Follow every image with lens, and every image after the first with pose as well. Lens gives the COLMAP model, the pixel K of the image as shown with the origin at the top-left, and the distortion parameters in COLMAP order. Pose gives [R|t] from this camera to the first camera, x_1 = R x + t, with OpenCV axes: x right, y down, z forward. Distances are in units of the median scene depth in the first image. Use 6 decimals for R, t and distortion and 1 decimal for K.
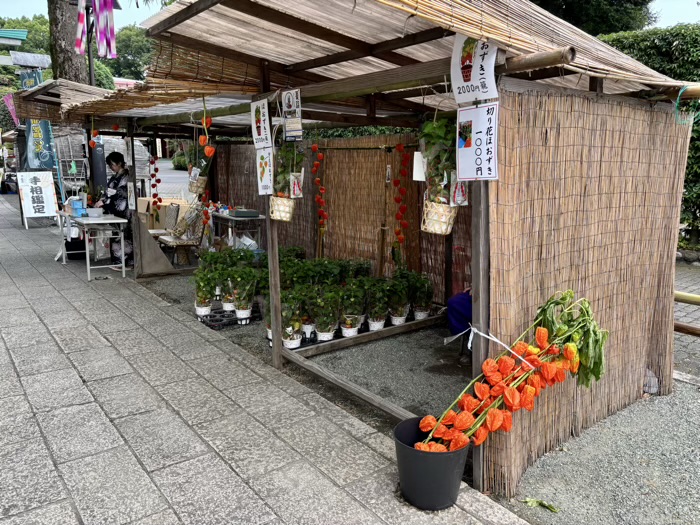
lens RADIAL K [[524.1, 0, 357.8], [0, 524.1, 263.4], [0, 0, 1]] dist [0.074489, -0.091167]
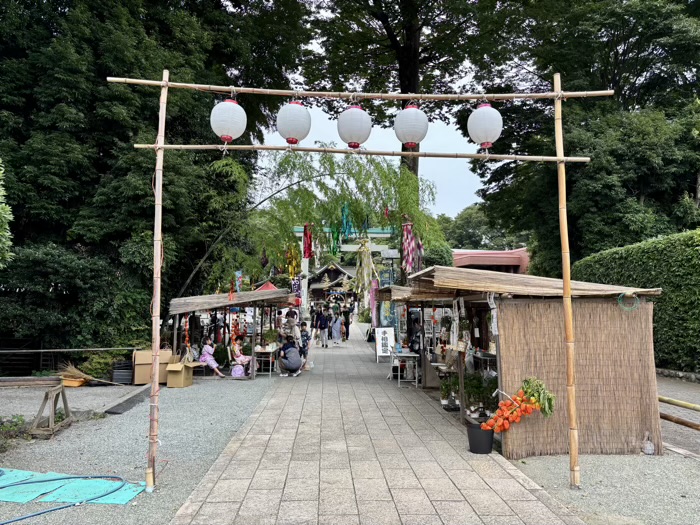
lens RADIAL K [[524.1, 0, 357.8], [0, 524.1, 263.4], [0, 0, 1]] dist [0.074489, -0.091167]
pose [[0.819389, -0.065966, -0.569429, 0.398720], [-0.099072, 0.962112, -0.254018, 0.086095], [0.564611, 0.264554, 0.781809, -0.557177]]
